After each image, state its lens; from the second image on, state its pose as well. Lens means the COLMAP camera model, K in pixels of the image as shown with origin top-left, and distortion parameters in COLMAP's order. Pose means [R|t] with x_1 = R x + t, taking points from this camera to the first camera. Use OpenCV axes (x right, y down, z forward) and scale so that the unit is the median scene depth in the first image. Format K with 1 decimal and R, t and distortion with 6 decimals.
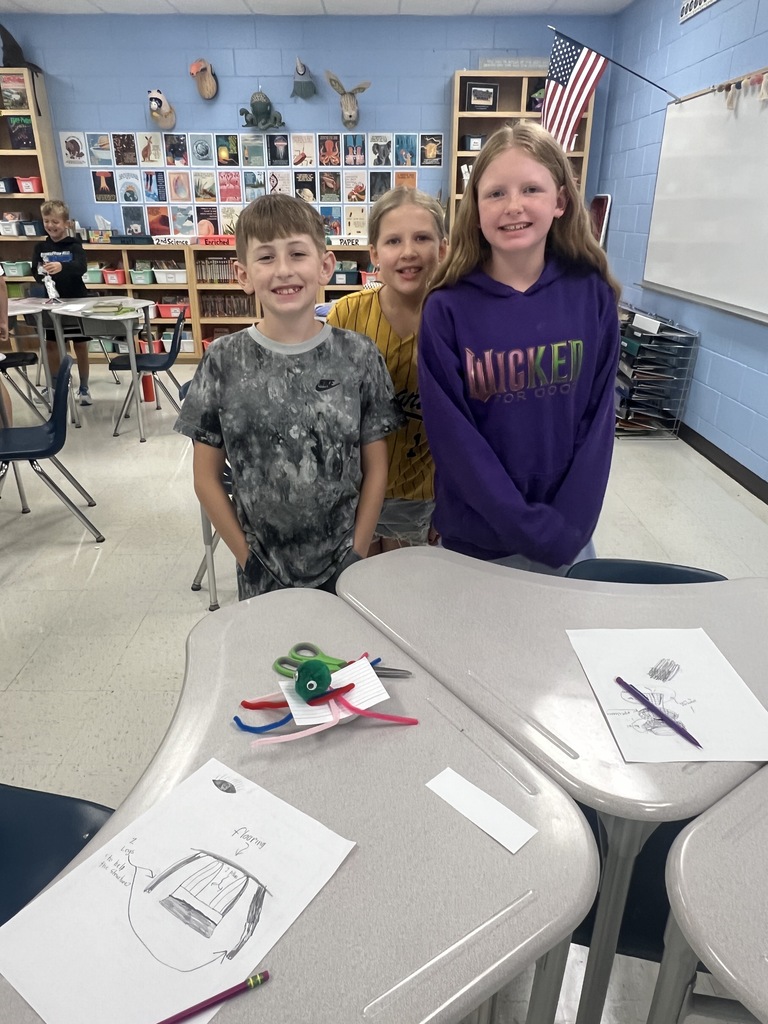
lens RADIAL K [[689.8, 0, 384.0], [0, 689.8, 512.0], [0, 0, 1]] dist [-0.000245, 0.001491]
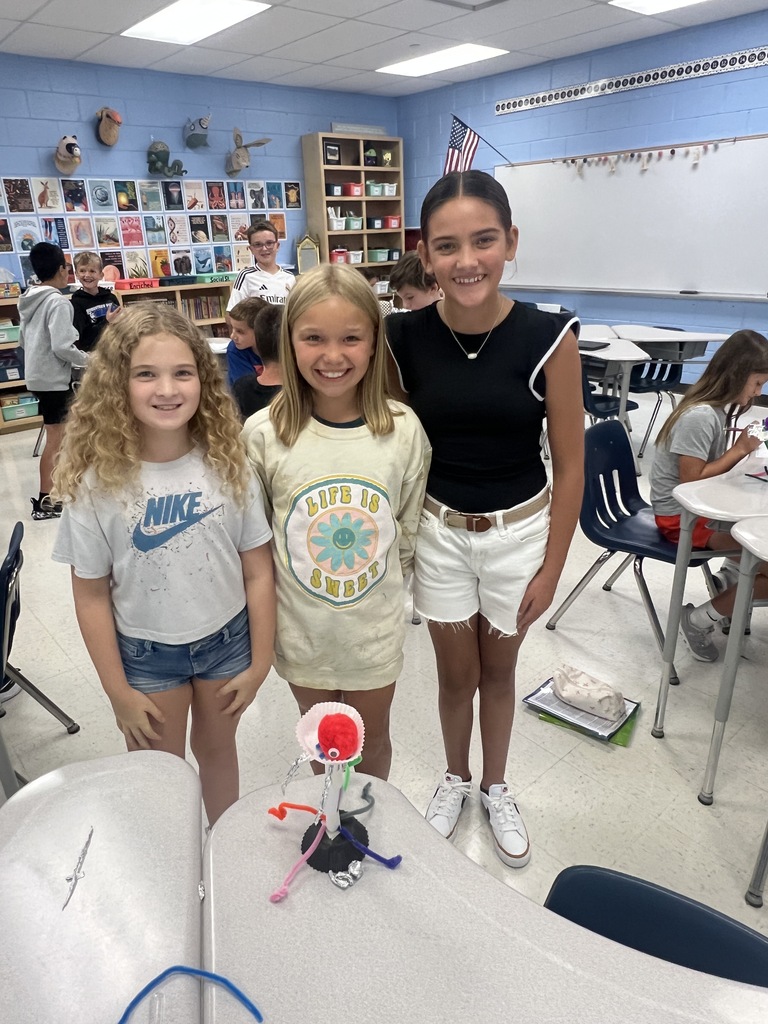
lens RADIAL K [[689.8, 0, 384.0], [0, 689.8, 512.0], [0, 0, 1]] dist [-0.000245, 0.001491]
pose [[0.757323, -0.274244, 0.592666, -0.665984], [0.296702, 0.952966, 0.061833, -0.035858], [-0.581748, 0.129018, 0.803072, 0.033209]]
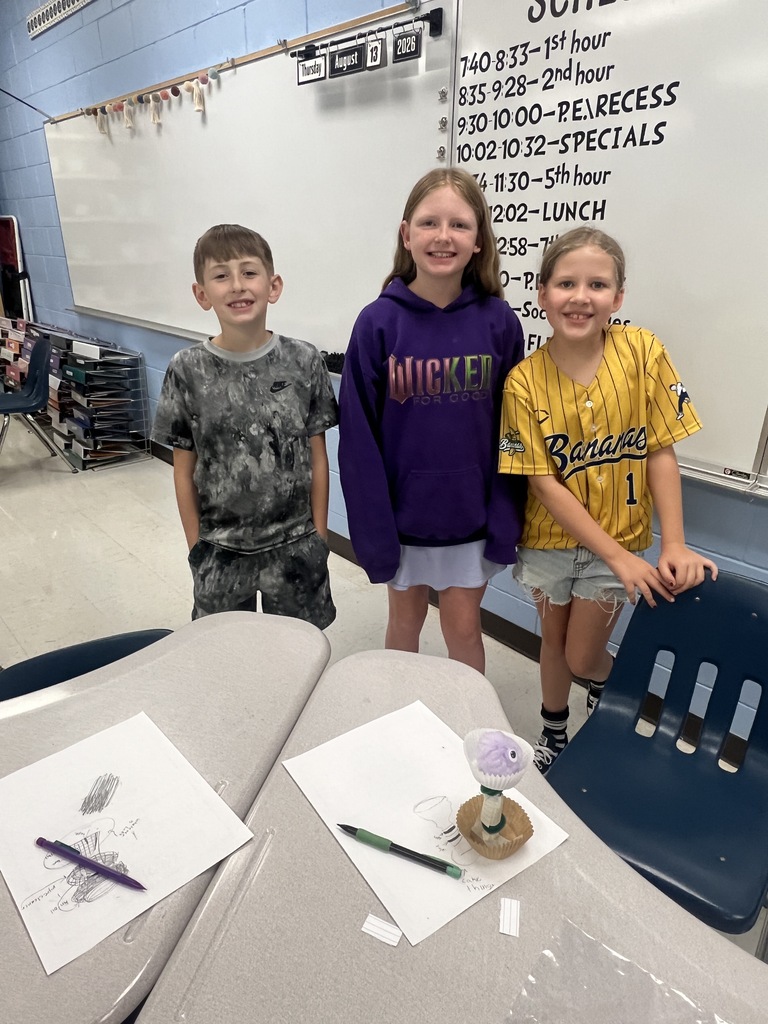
lens RADIAL K [[659.2, 0, 384.0], [0, 659.2, 512.0], [0, 0, 1]] dist [0.033969, -0.000116]
pose [[0.744344, -0.263249, 0.613720, 0.015606], [0.273164, 0.958644, 0.079897, -0.003779], [-0.609371, 0.108175, 0.785471, 0.008196]]
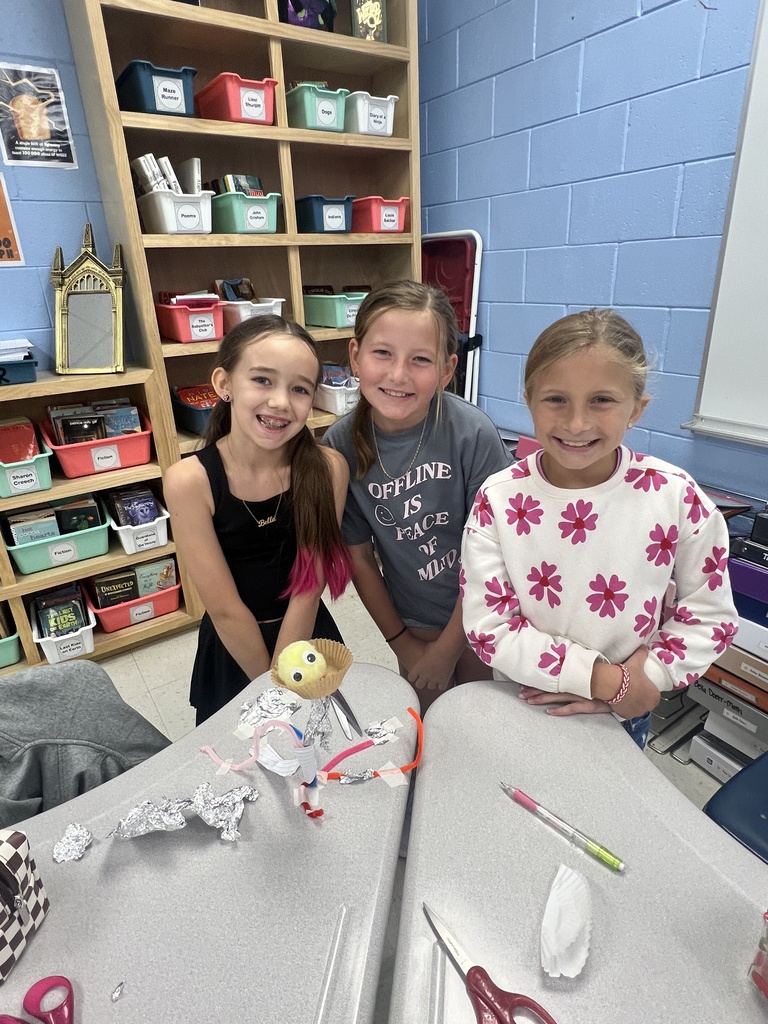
lens RADIAL K [[567.1, 0, 384.0], [0, 567.1, 512.0], [0, 0, 1]] dist [-0.022307, -0.000210]
pose [[0.837545, -0.243361, 0.489176, 0.030309], [0.258710, 0.965237, 0.037247, -0.294114], [-0.481235, 0.095359, 0.871389, 0.686306]]
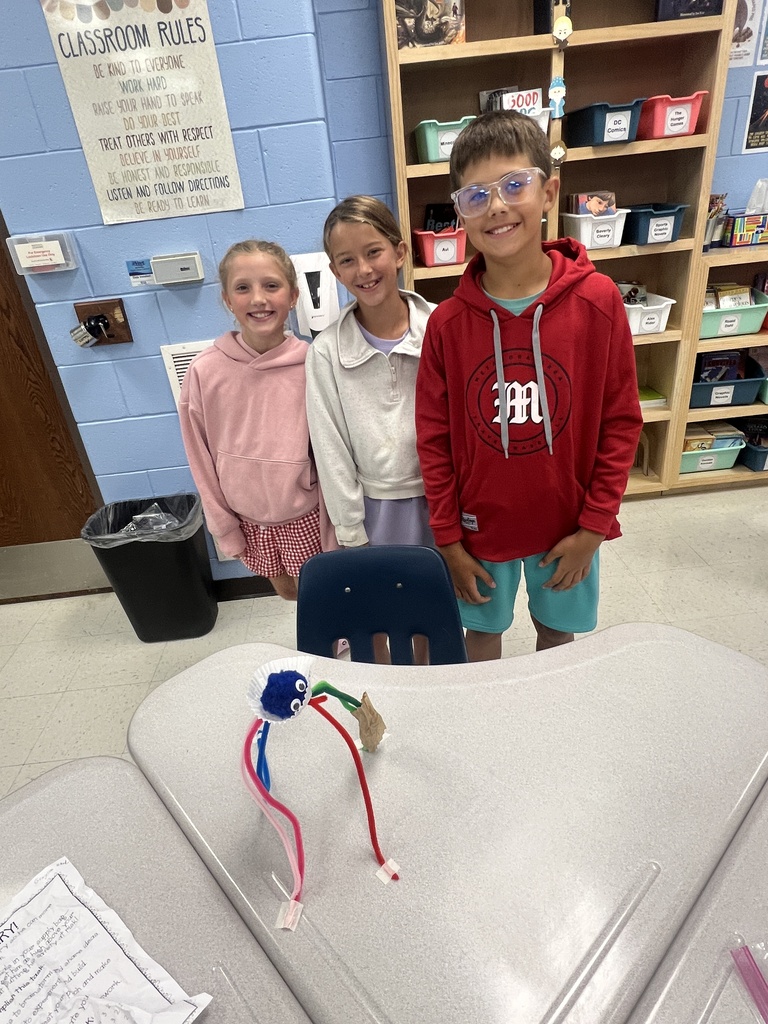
lens RADIAL K [[598.5, 0, 384.0], [0, 598.5, 512.0], [0, 0, 1]] dist [0.000545, -0.000307]
pose [[0.994300, -0.106023, -0.011270, -0.688370], [0.106525, 0.992323, 0.062826, -0.272890], [0.004522, -0.063668, 0.997961, 0.611110]]
